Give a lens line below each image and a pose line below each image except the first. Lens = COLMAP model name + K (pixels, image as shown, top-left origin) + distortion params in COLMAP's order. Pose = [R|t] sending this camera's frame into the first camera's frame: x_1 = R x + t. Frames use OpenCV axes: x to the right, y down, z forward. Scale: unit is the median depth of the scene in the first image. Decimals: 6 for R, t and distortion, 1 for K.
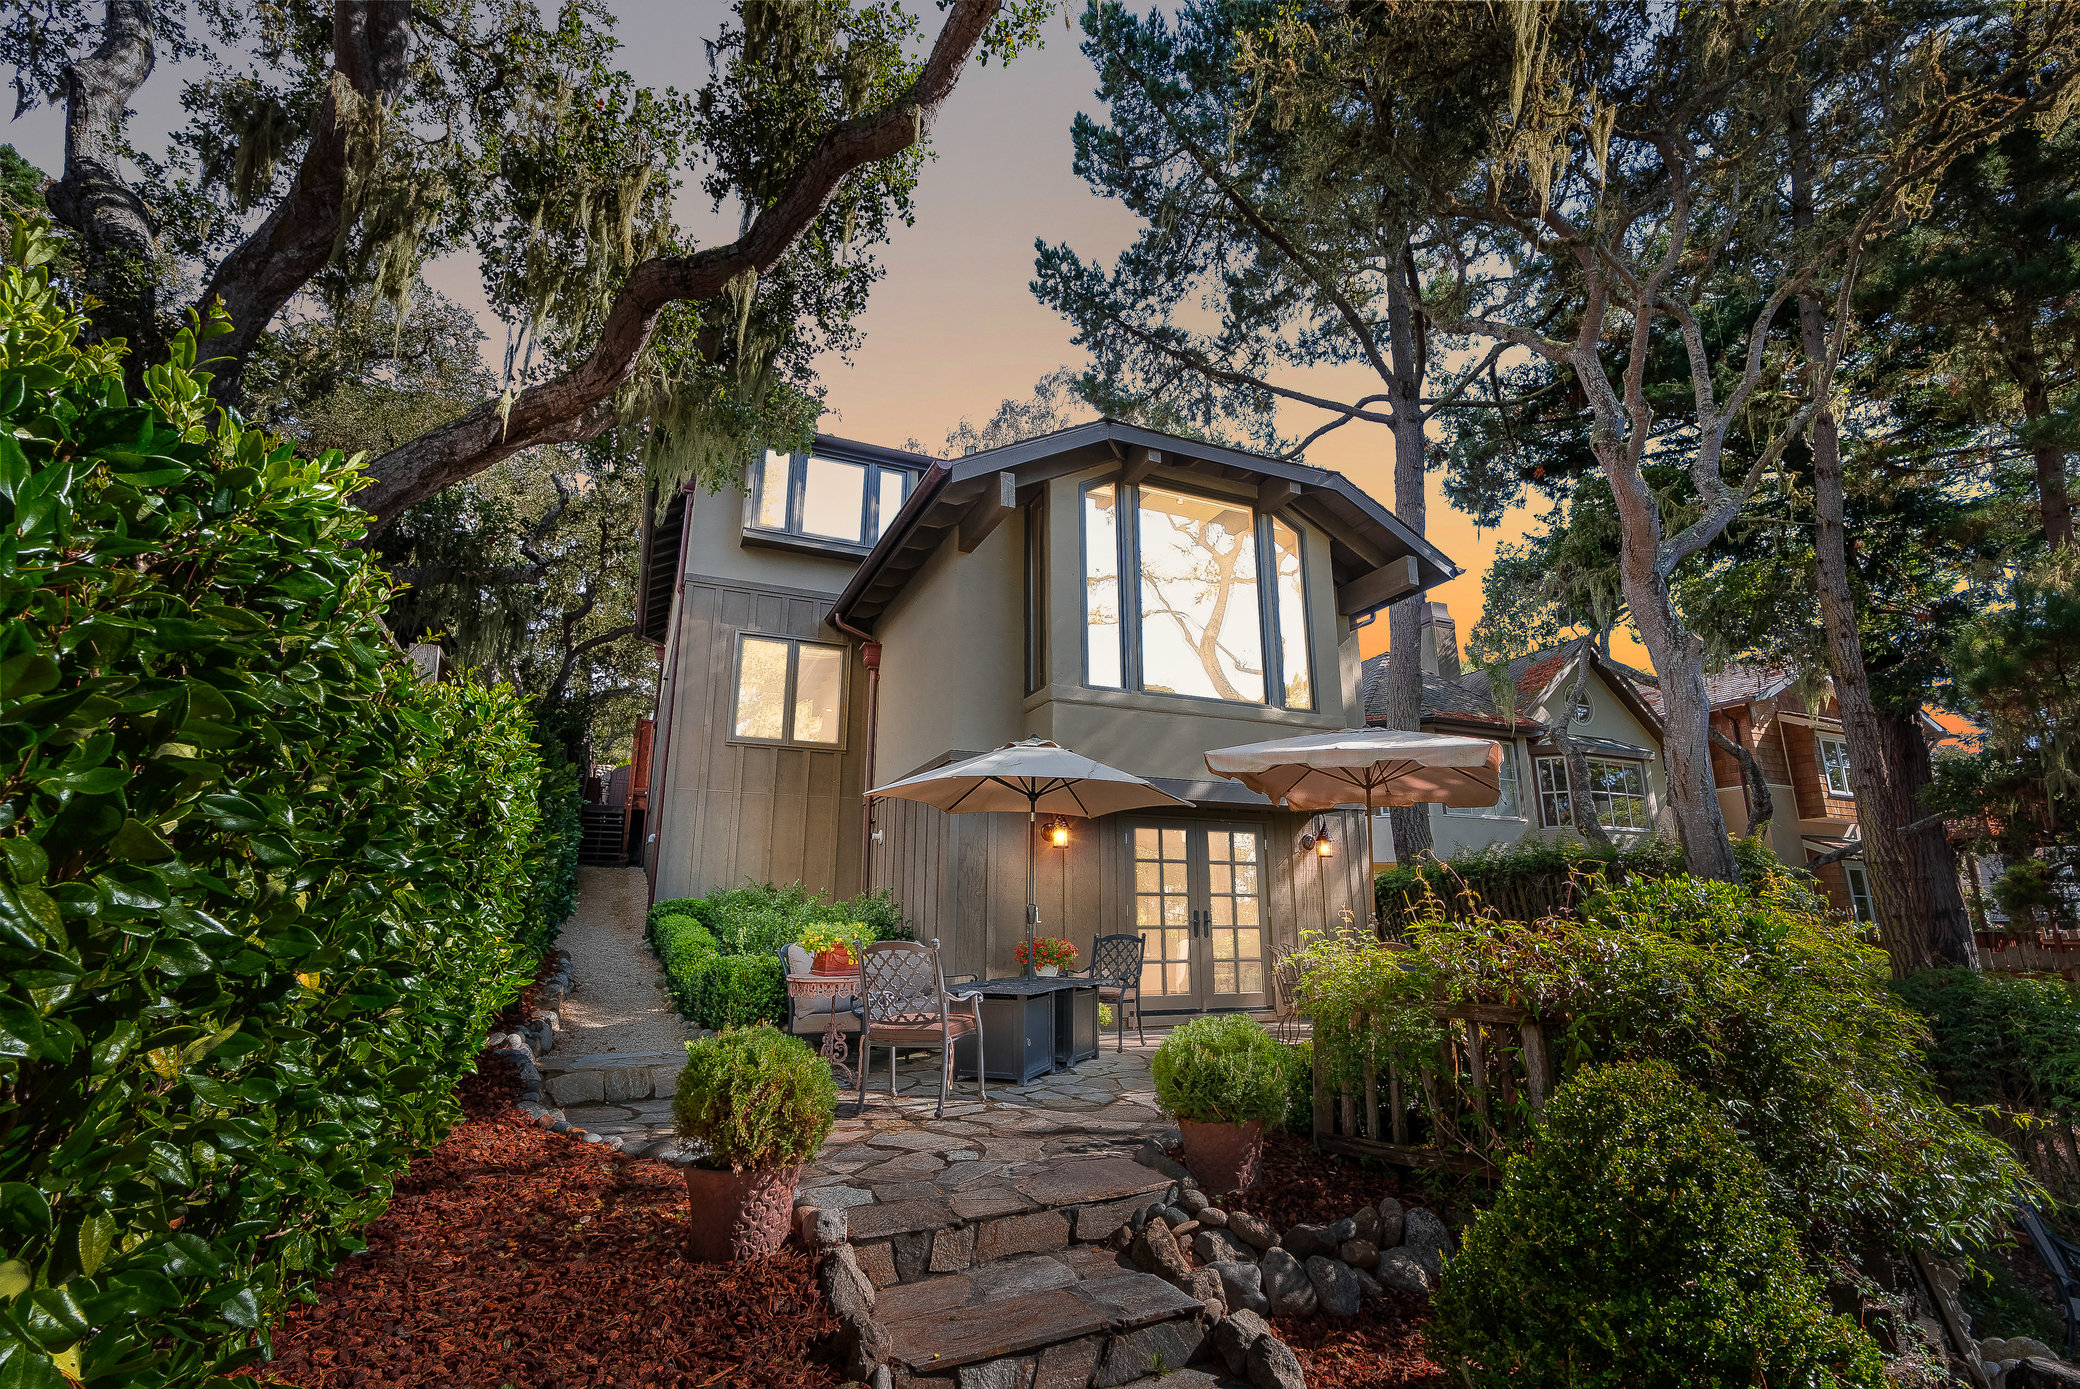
lens RADIAL K [[953.0, 0, 1046.3], [0, 953.0, 686.4], [0, 0, 1]] dist [-0.006816, 0.003495]
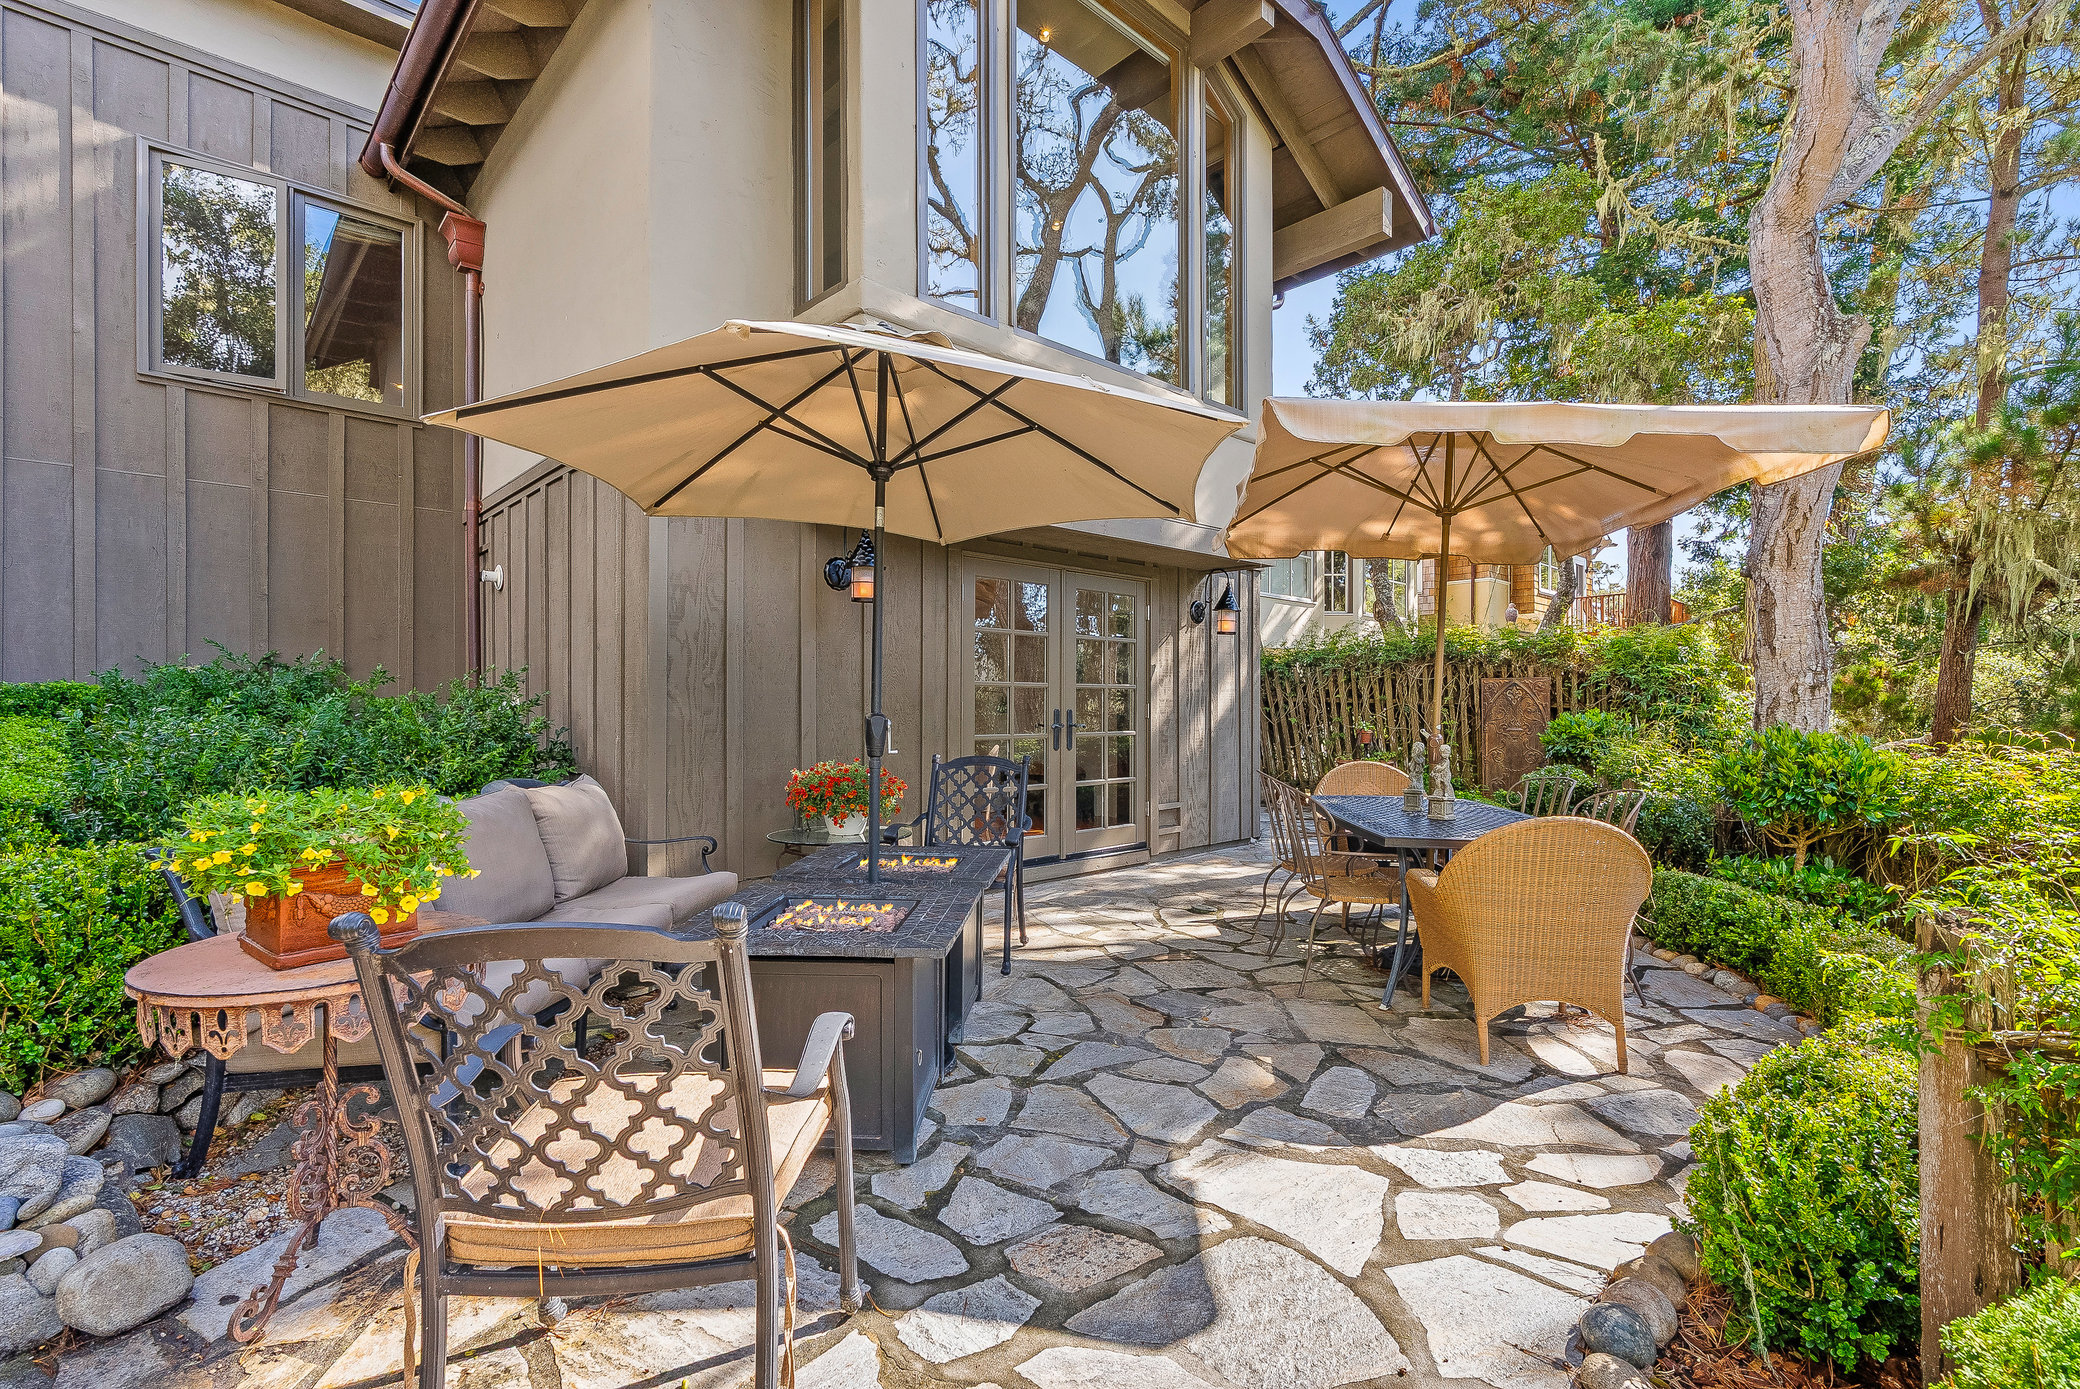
lens RADIAL K [[953.0, 0, 1046.4], [0, 953.0, 708.1], [0, 0, 1]] dist [-0.006816, 0.003495]
pose [[0.942210, 0.002054, 0.335017, -0.058690], [-0.085560, 0.968297, 0.234693, 0.074581], [-0.323914, -0.249794, 0.912515, 0.370846]]
